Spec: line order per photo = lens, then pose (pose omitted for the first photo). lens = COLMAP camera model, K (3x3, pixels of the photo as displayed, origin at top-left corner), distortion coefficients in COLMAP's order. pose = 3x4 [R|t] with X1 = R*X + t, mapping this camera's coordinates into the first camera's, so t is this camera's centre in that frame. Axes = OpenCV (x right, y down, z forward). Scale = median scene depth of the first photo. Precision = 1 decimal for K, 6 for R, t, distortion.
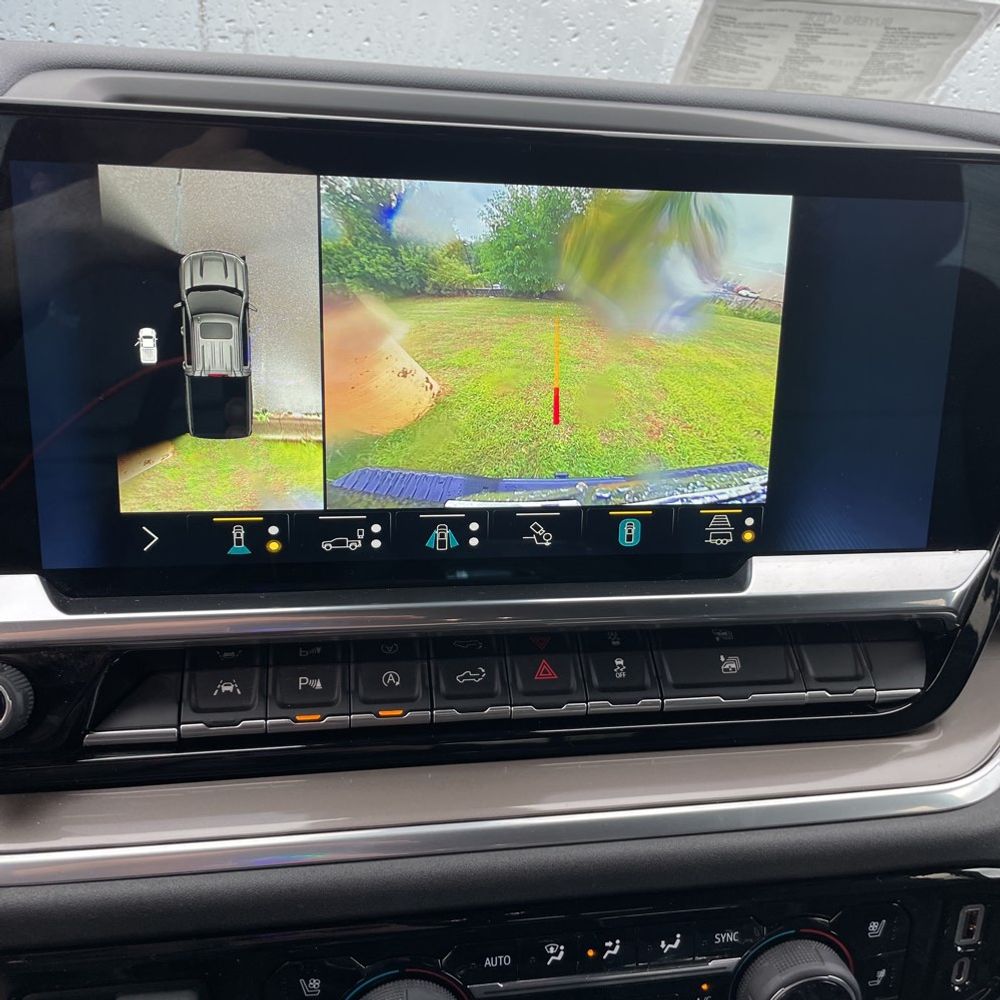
lens RADIAL K [[1010.7, 0, 501.4], [0, 1010.7, 485.8], [0, 0, 1]] dist [0.099136, -0.141976]
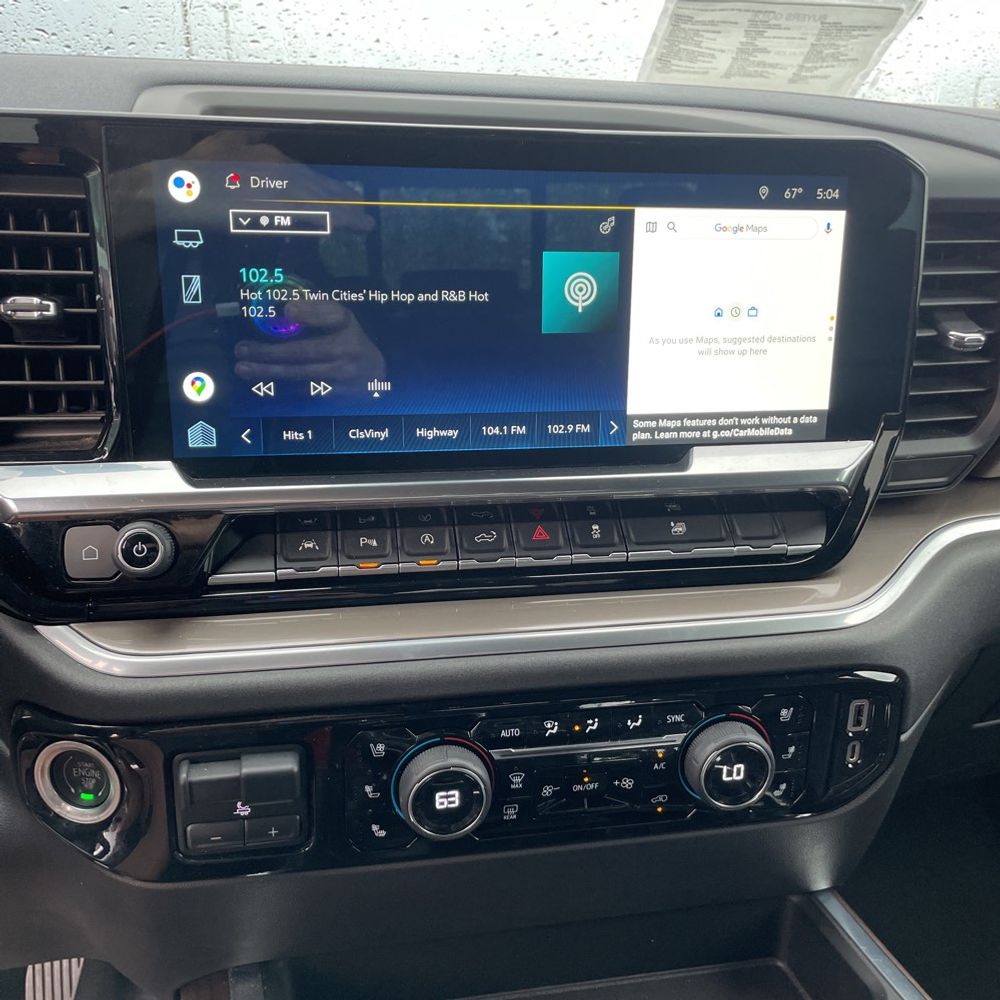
lens RADIAL K [[1010.7, 0, 501.4], [0, 1010.7, 485.8], [0, 0, 1]] dist [0.099136, -0.141976]
pose [[0.999763, -0.019739, 0.009174, -0.018046], [0.019513, 0.999518, 0.024145, 0.078152], [-0.009646, -0.023960, 0.999666, -0.310471]]
